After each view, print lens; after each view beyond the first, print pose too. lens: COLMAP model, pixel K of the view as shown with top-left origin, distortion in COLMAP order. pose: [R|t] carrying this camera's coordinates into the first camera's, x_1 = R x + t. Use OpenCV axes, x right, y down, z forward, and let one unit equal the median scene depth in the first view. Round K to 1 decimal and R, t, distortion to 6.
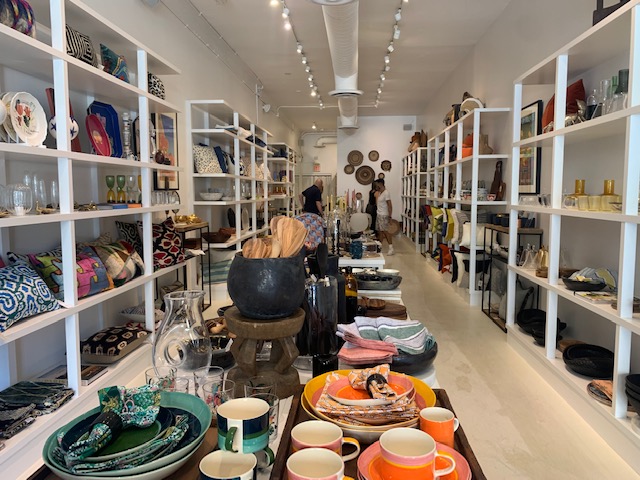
lens RADIAL K [[493.6, 0, 320.3], [0, 493.6, 240.7], [0, 0, 1]] dist [0.063657, 0.001089]
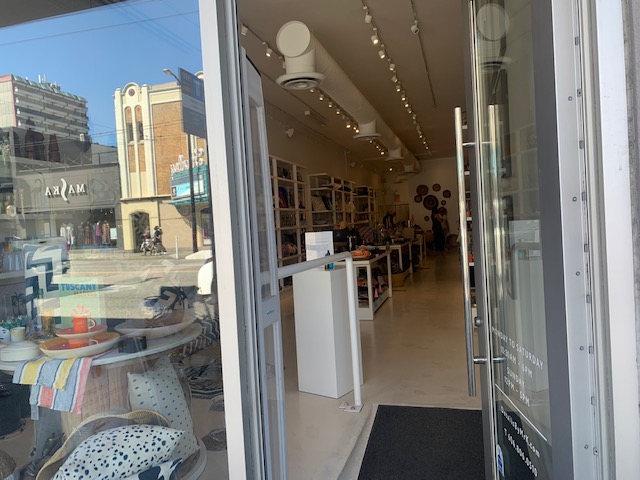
lens RADIAL K [[493.6, 0, 319.2], [0, 493.6, 239.6], [0, 0, 1]] dist [0.063657, 0.001089]
pose [[0.977384, -0.051588, -0.205083, 0.118093], [0.039113, 0.997156, -0.064428, 0.073222], [0.207824, 0.054949, 0.976622, -0.634822]]
